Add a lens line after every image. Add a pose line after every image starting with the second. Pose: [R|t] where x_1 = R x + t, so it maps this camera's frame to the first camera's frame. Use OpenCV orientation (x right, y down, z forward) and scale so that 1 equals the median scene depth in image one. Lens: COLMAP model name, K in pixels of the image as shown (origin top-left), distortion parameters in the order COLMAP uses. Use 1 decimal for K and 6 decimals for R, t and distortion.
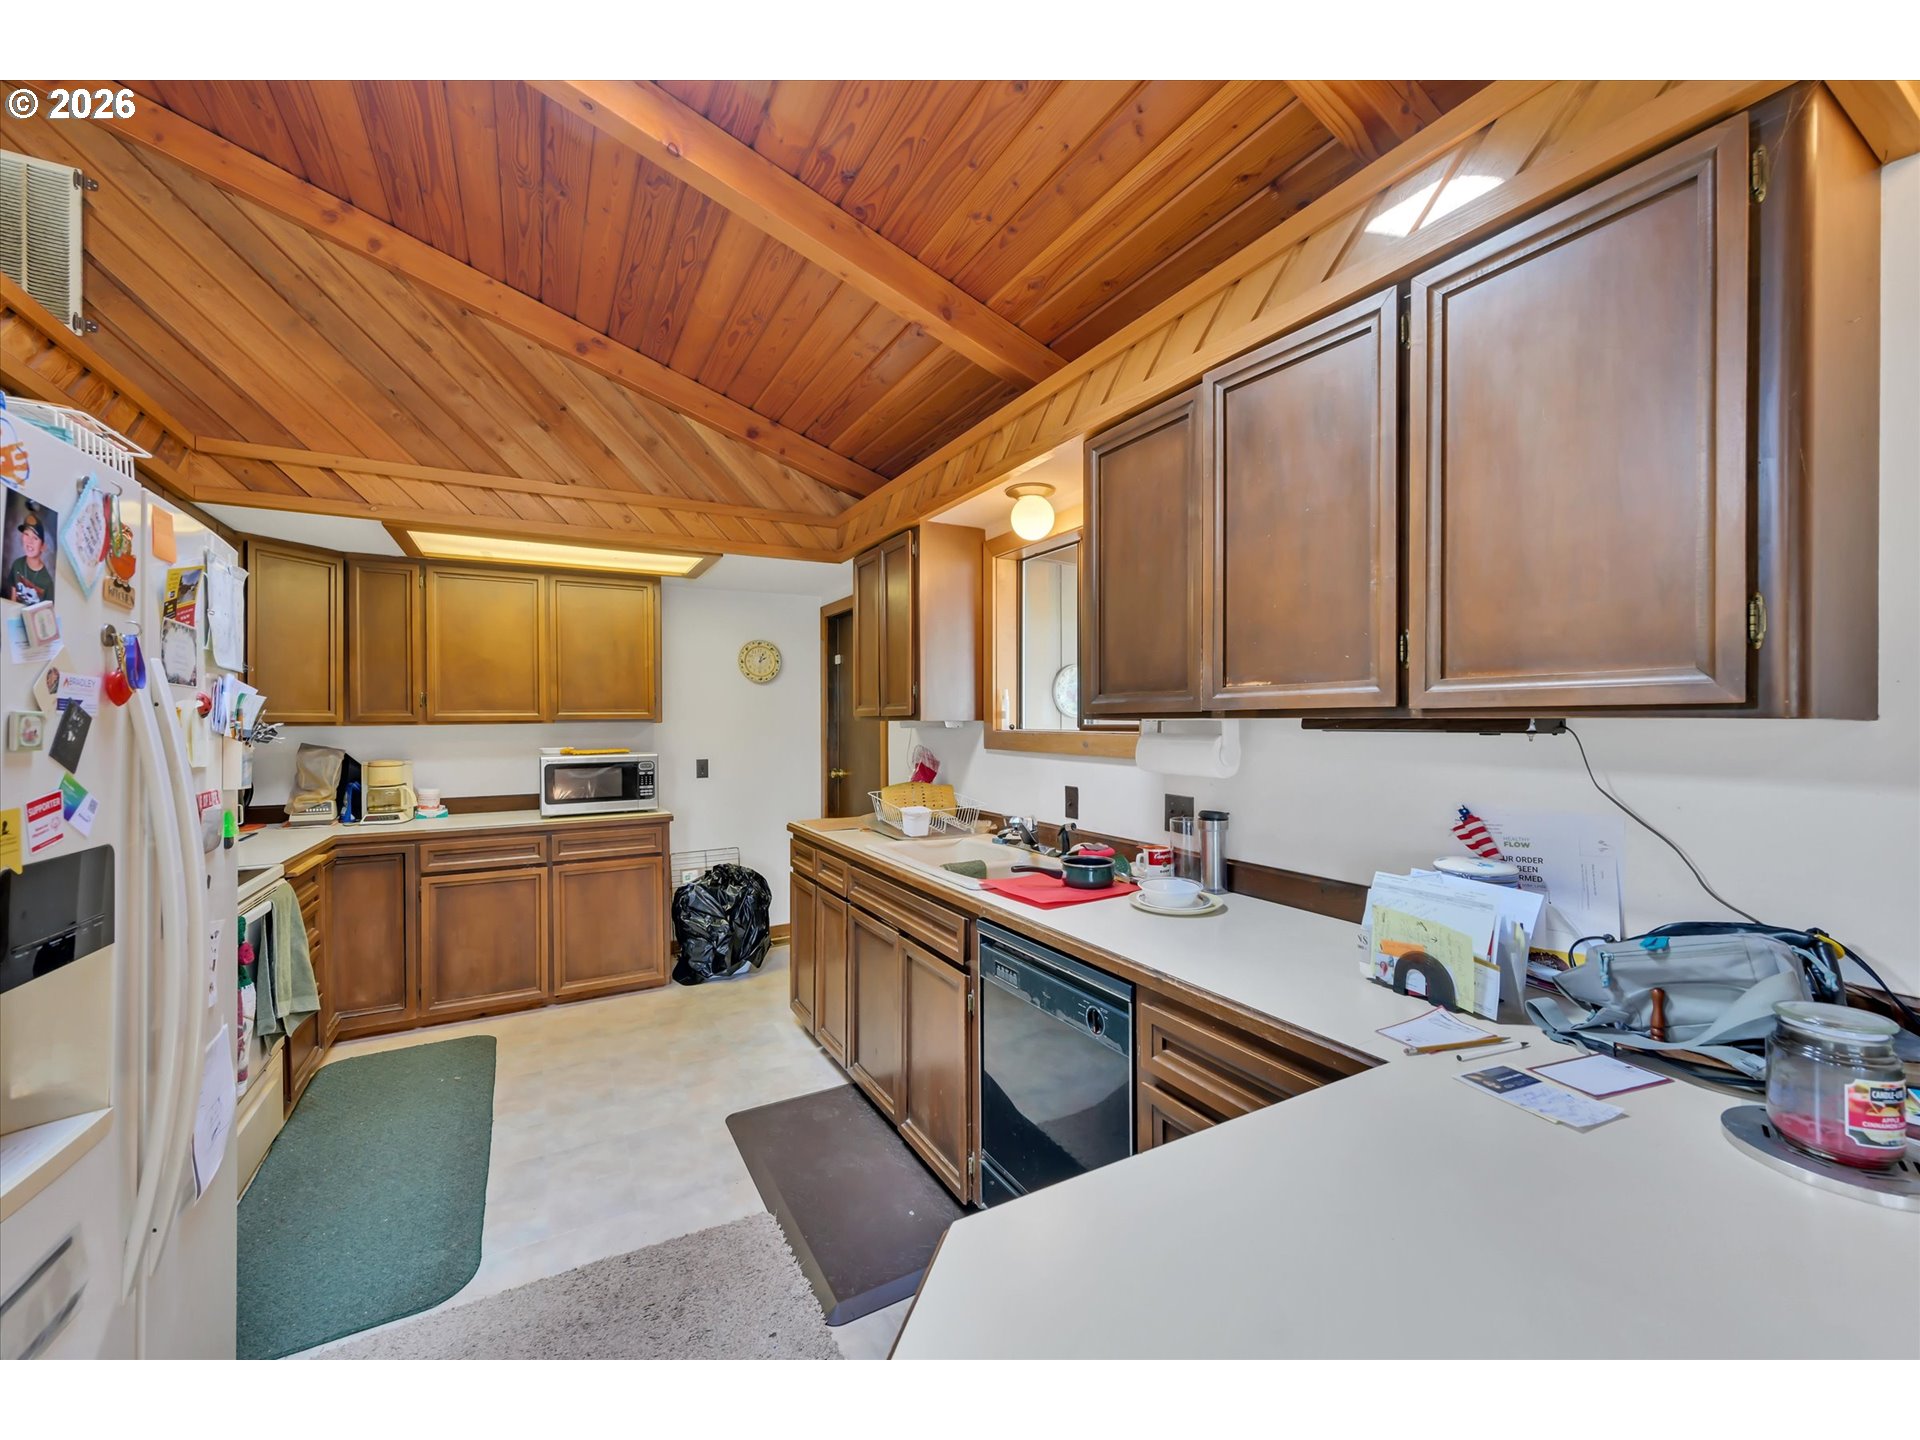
lens RADIAL K [[765.5, 0, 992.8], [0, 765.5, 719.4], [0, 0, 1]] dist [-0.000979, 0.000488]
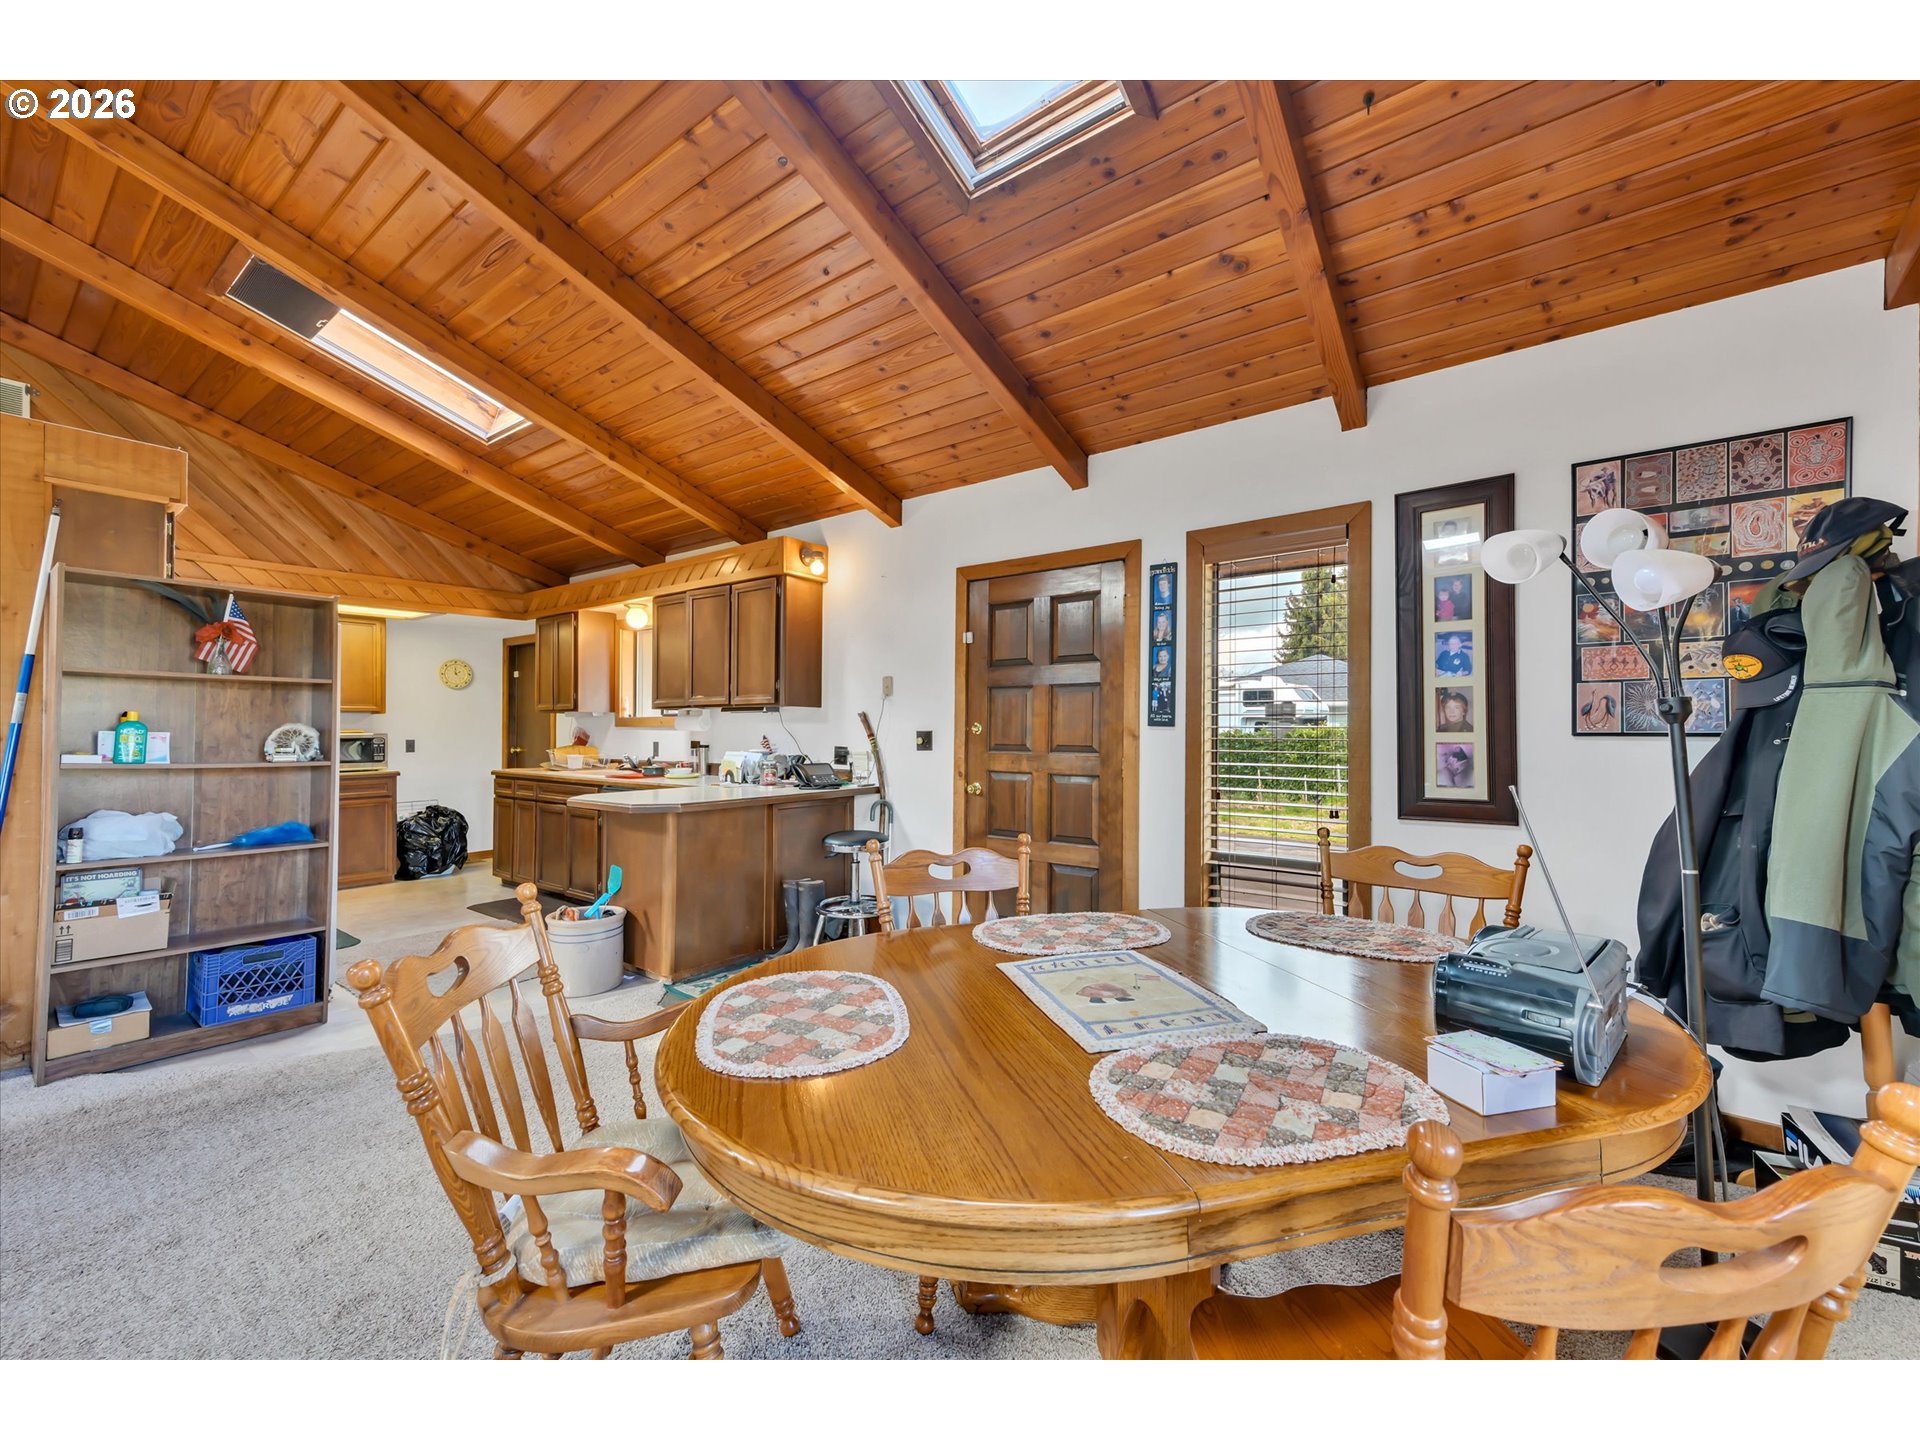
lens RADIAL K [[733.3, 0, 965.8], [0, 733.3, 721.7], [0, 0, 1]] dist [0.003820, 0.001555]
pose [[0.924571, 0.008617, 0.380913, 0.101357], [-0.004869, 0.999930, -0.010801, 0.040143], [-0.380979, 0.008132, 0.924548, -1.047611]]
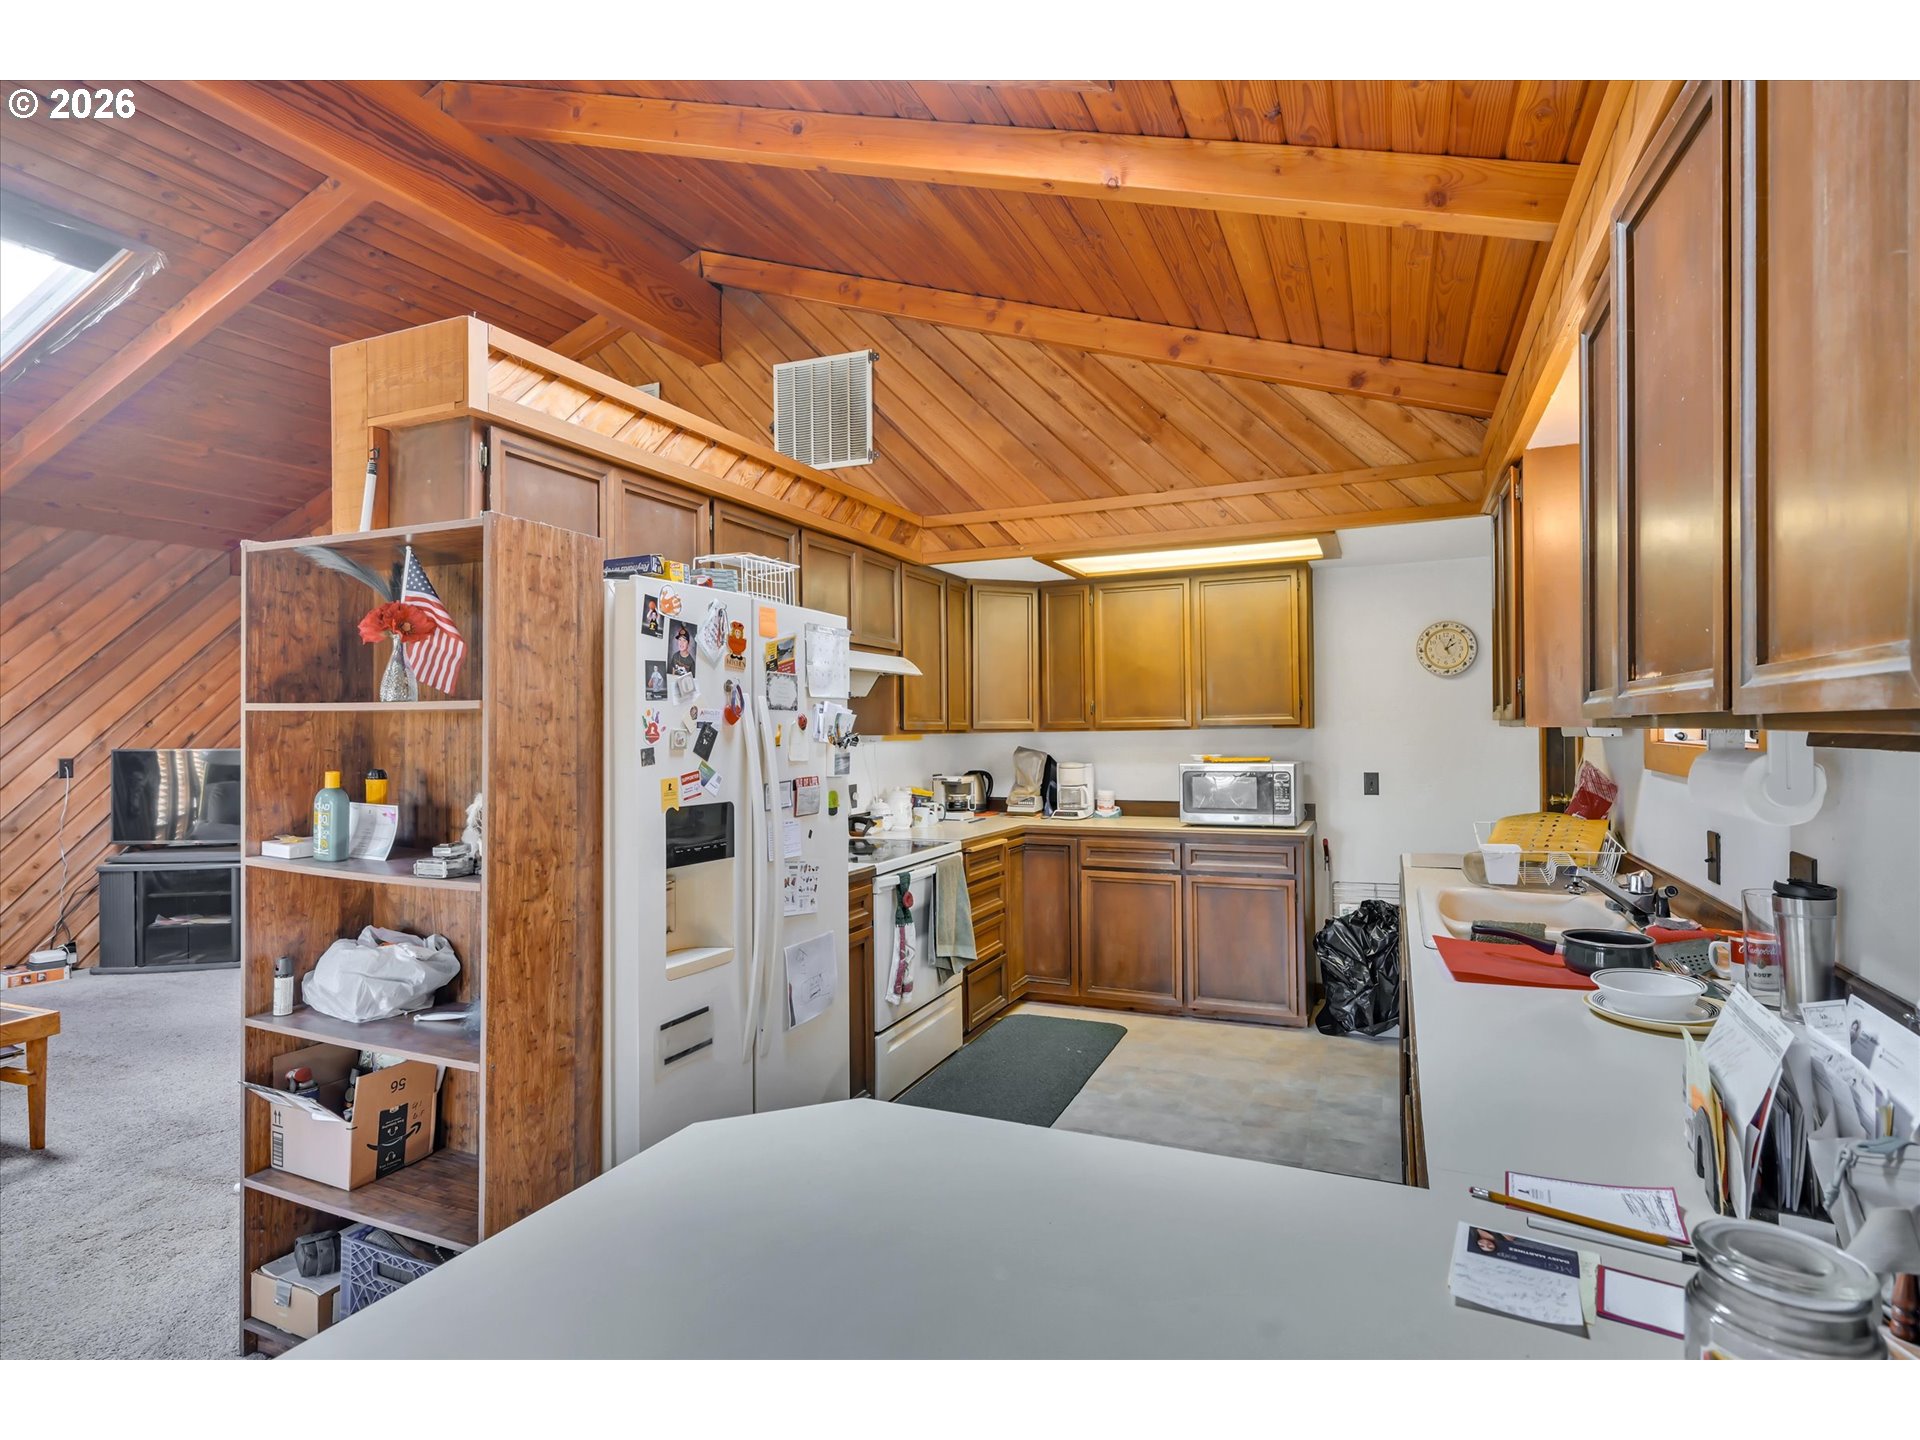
lens RADIAL K [[993.8, 0, 961.8], [0, 993.8, 721.0], [0, 0, 1]] dist [-0.006058, -0.000736]
pose [[0.593046, -0.006842, -0.805139, 0.324904], [0.007321, 0.999968, -0.003104, -0.004735], [0.805135, -0.004054, 0.593078, 0.015114]]
